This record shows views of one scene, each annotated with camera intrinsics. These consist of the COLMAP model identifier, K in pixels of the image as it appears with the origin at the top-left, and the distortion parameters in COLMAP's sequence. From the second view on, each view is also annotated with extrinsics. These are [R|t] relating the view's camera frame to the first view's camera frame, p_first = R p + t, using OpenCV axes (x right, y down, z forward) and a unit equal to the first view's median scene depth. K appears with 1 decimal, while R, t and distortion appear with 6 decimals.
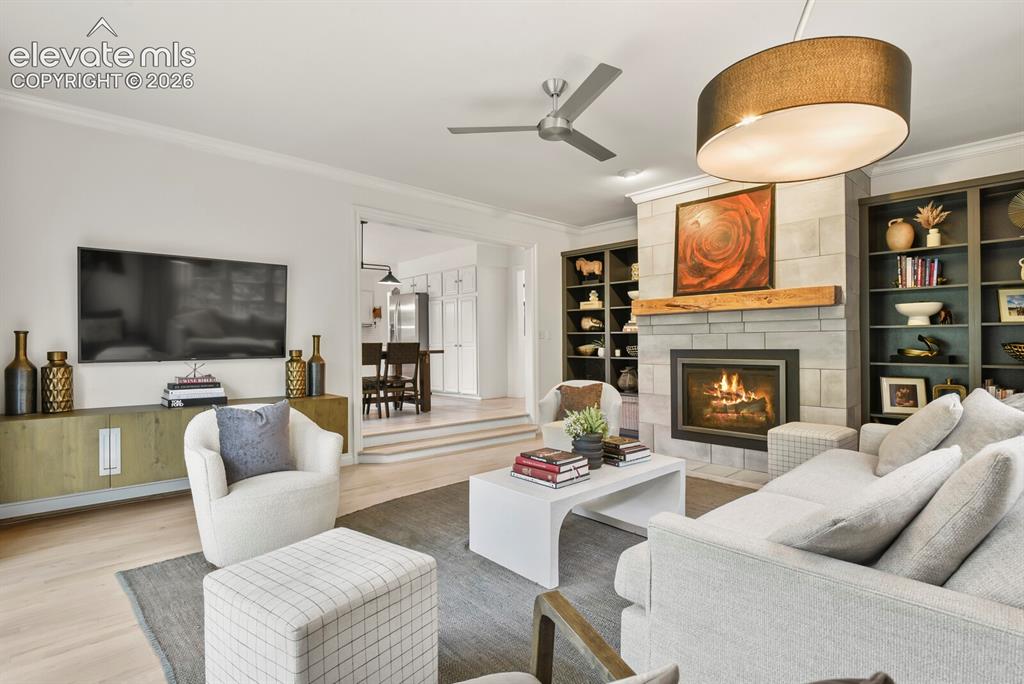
lens RADIAL K [[503.1, 0, 516.2], [0, 503.1, 344.2], [0, 0, 1]] dist [-0.011840, 0.000112]
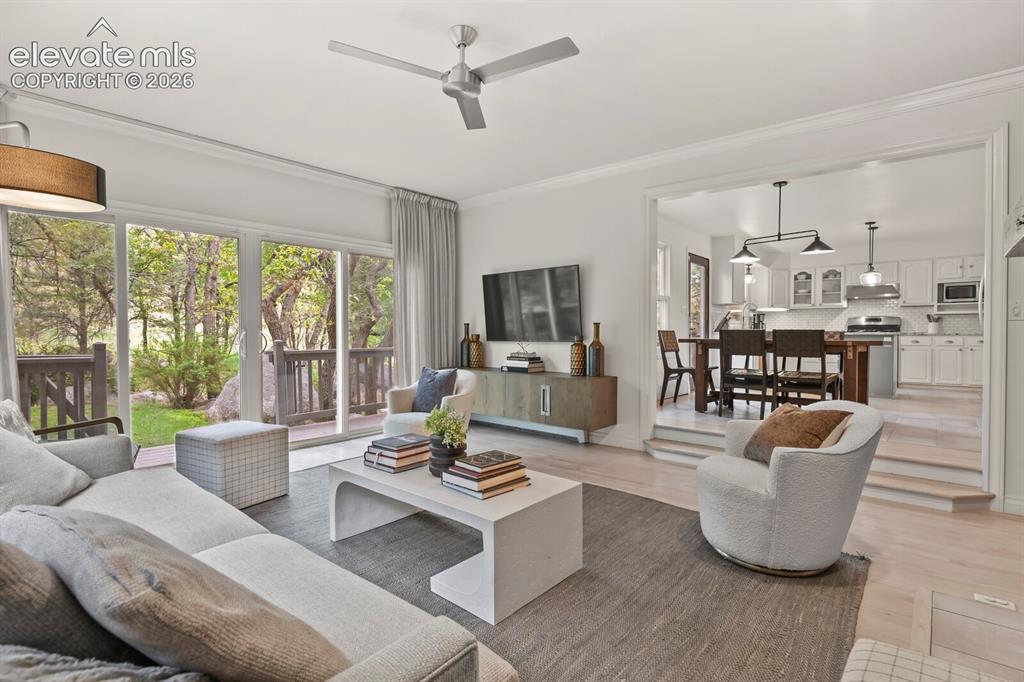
lens RADIAL K [[493.3, 0, 512.0], [0, 493.3, 341.0], [0, 0, 1]] dist [-0.012174, 0.000078]
pose [[0.110214, 0.018557, -0.993735, 0.484506], [-0.003691, 0.999826, 0.018261, 0.002917], [0.993901, 0.001655, 0.110263, 0.494412]]
